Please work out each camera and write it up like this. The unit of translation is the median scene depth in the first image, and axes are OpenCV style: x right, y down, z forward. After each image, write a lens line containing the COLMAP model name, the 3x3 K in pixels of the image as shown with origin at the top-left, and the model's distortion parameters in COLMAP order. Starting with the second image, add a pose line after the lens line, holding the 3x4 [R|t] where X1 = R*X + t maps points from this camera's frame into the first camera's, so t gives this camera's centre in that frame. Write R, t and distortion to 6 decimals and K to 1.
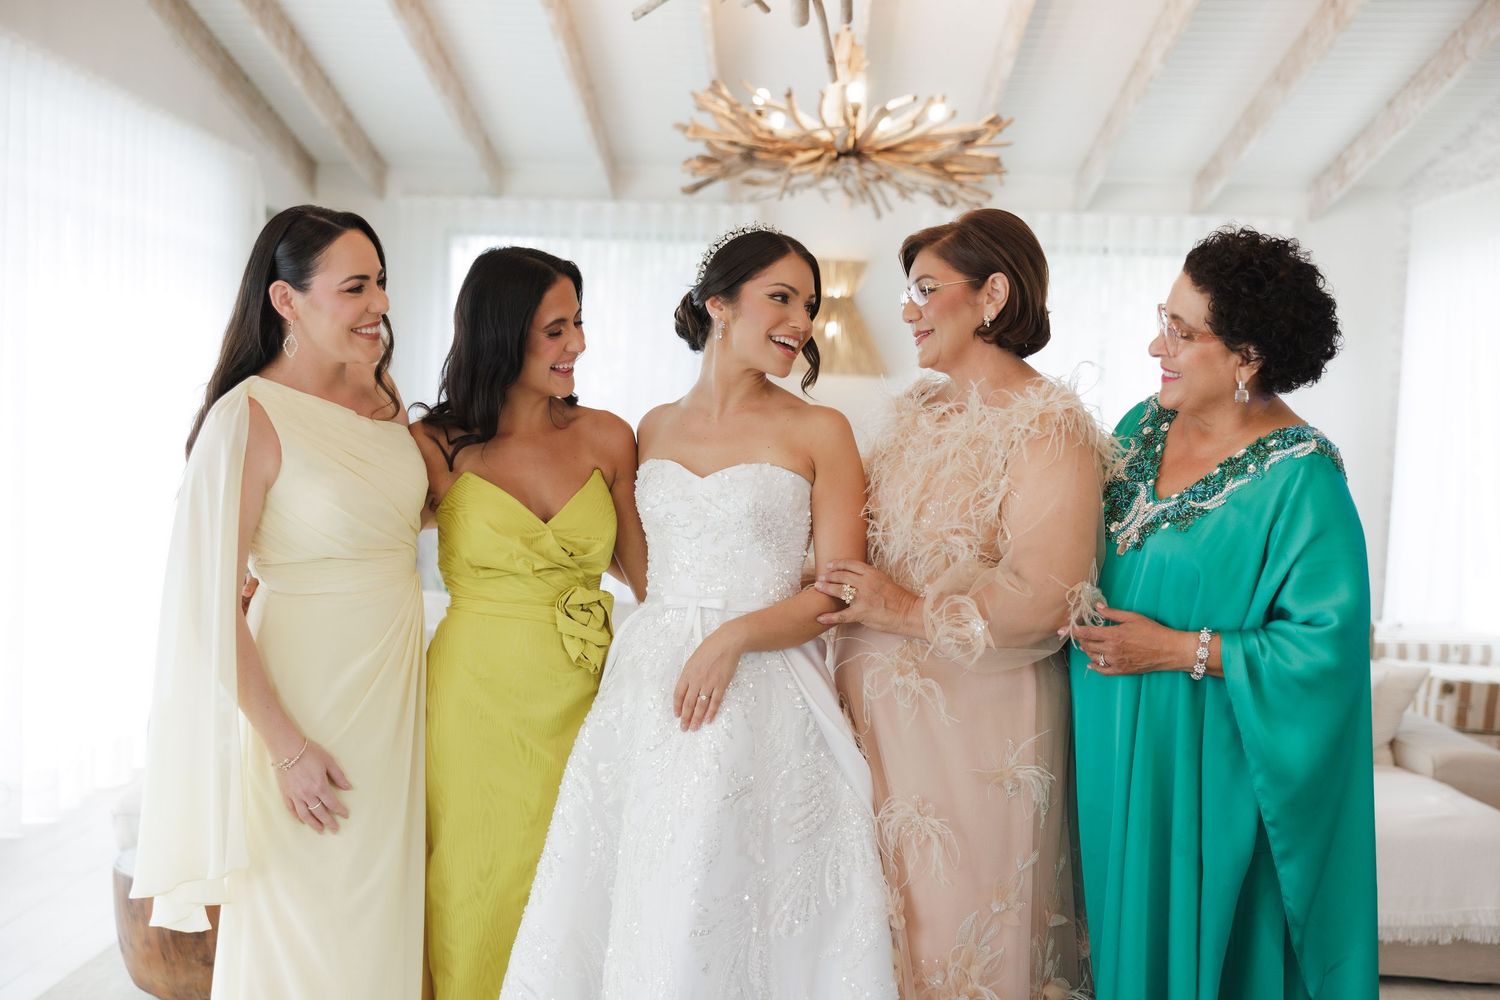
lens RADIAL K [[1821.2, 0, 750.0], [0, 1821.2, 500.0], [0, 0, 1]] dist [-0.004509, 0.045858]
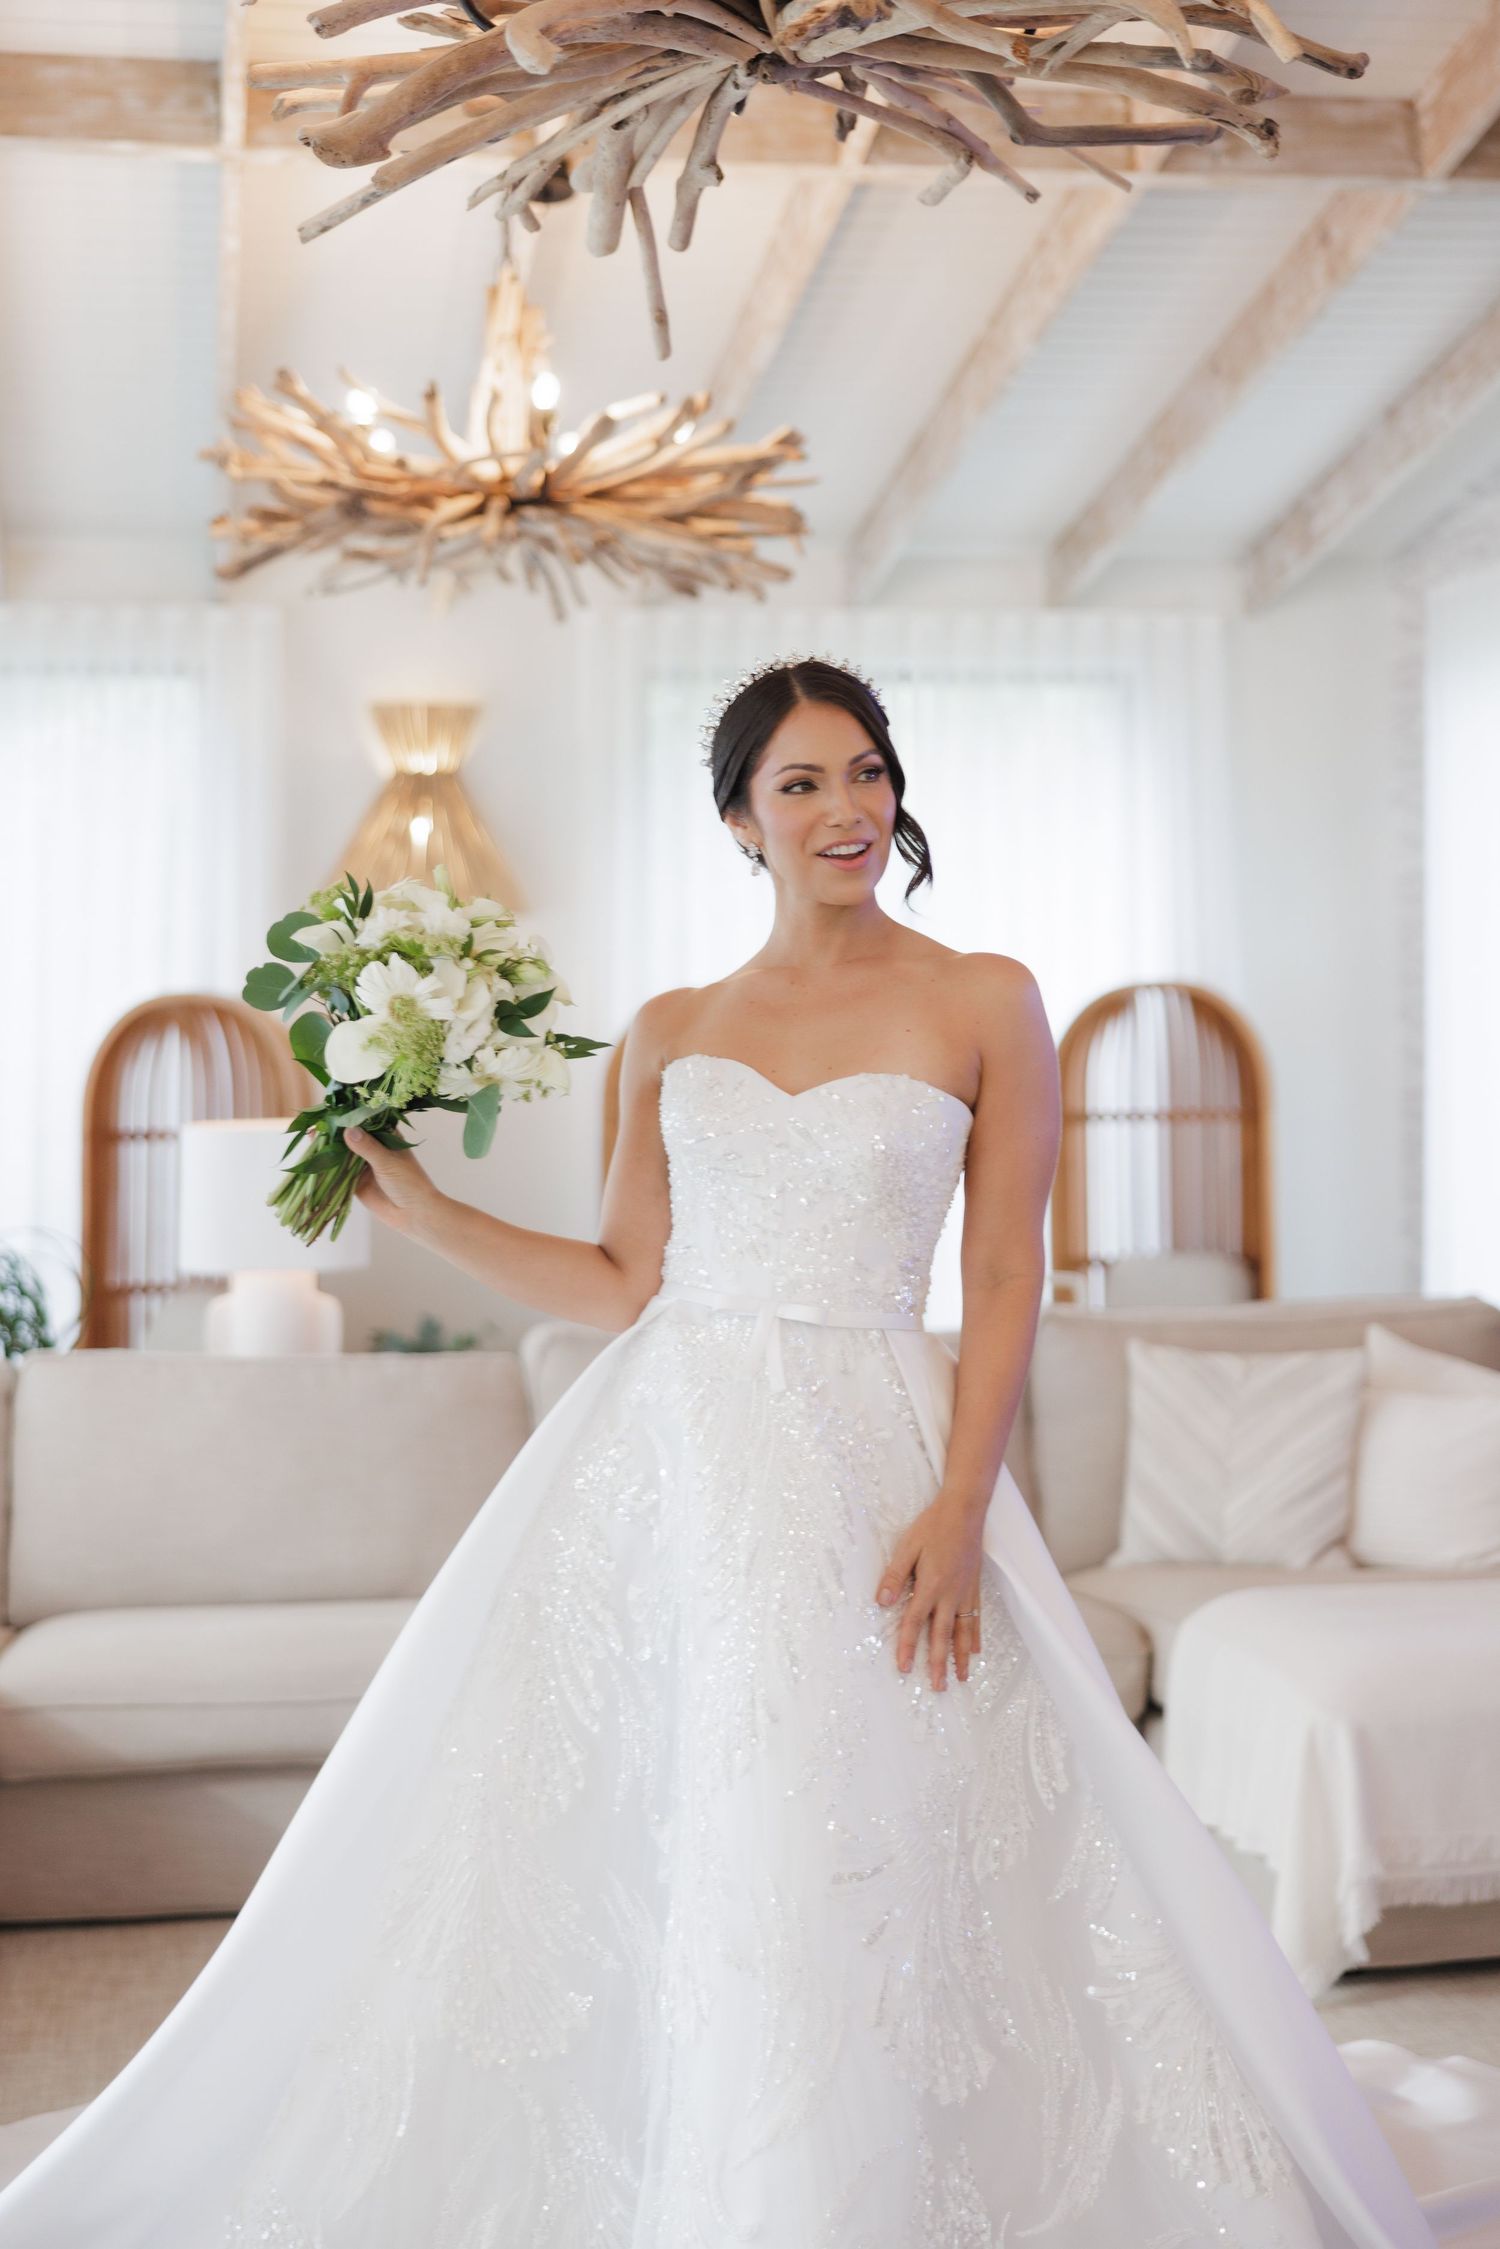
lens RADIAL K [[3279.8, 0, 747.3], [0, 3279.8, 882.3], [0, 0, 1]] dist [0.020423, -0.020357]
pose [[0.980004, -0.033343, 0.196162, -0.076627], [0.048973, 0.995952, -0.075373, 0.000612], [-0.192855, 0.083472, 0.977670, 0.035134]]
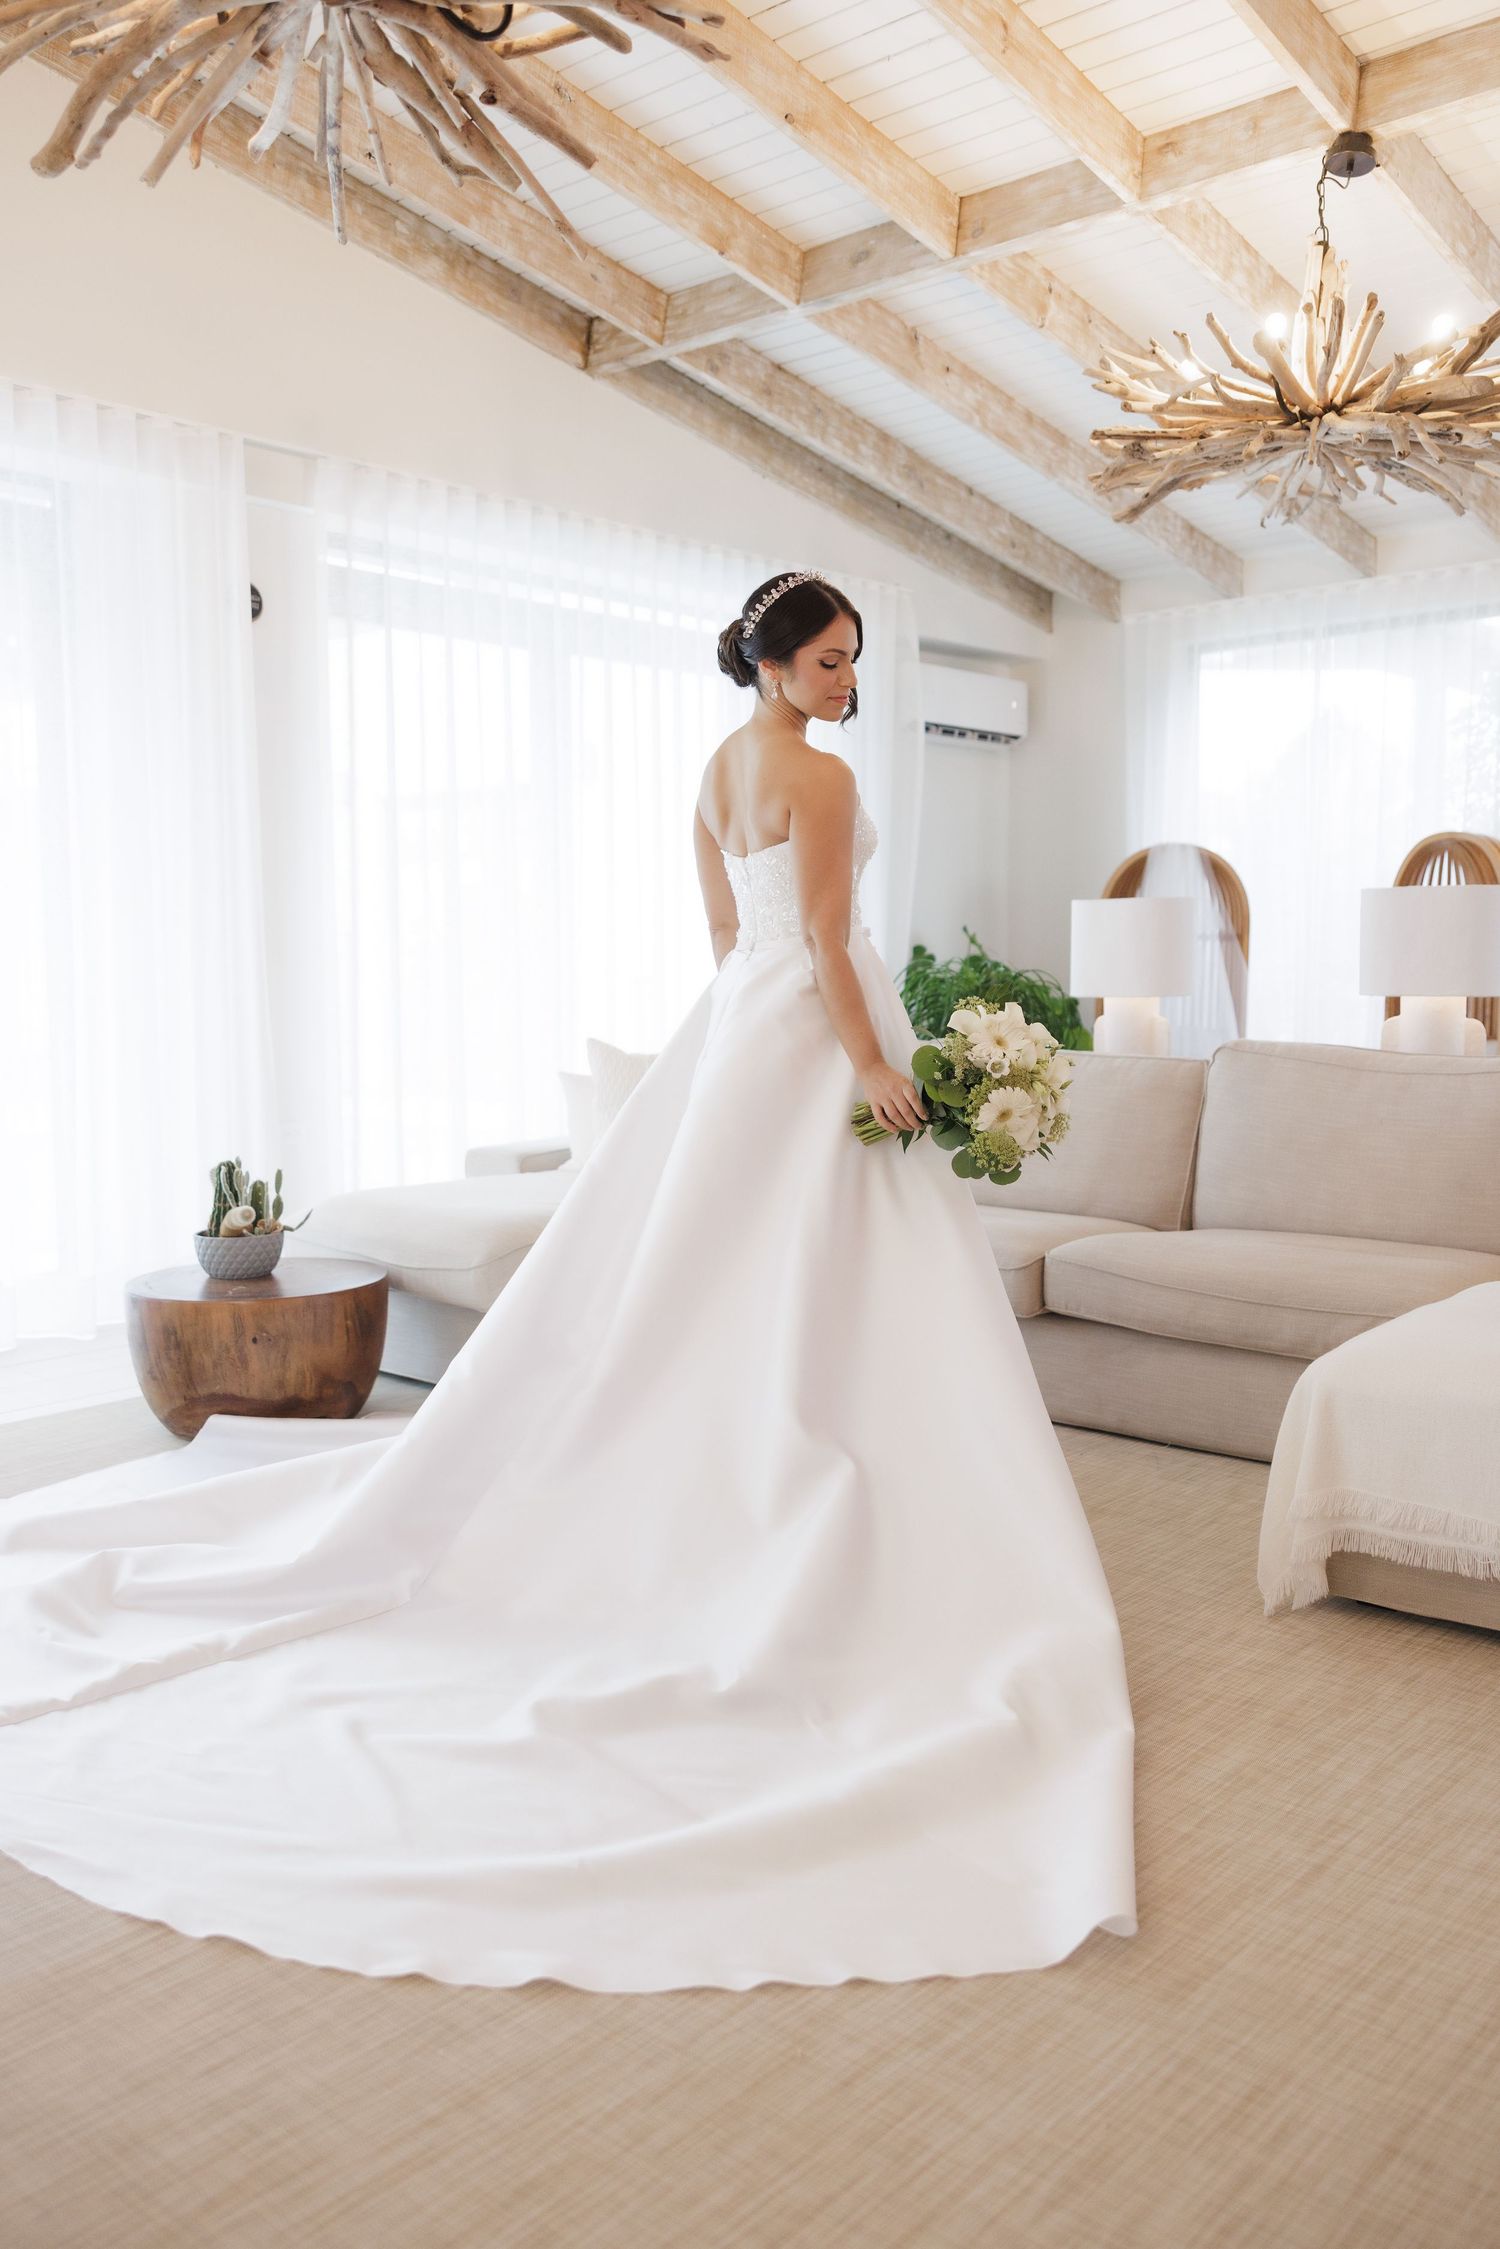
lens RADIAL K [[1840.3, 0, 765.8], [0, 1840.3, 1117.1], [0, 0, 1]] dist [0.003529, 0.002874]
pose [[0.768256, 0.015795, -0.639948, 0.354931], [0.014781, 0.998991, 0.042401, 0.049237], [0.639973, -0.042033, 0.767247, 0.294348]]
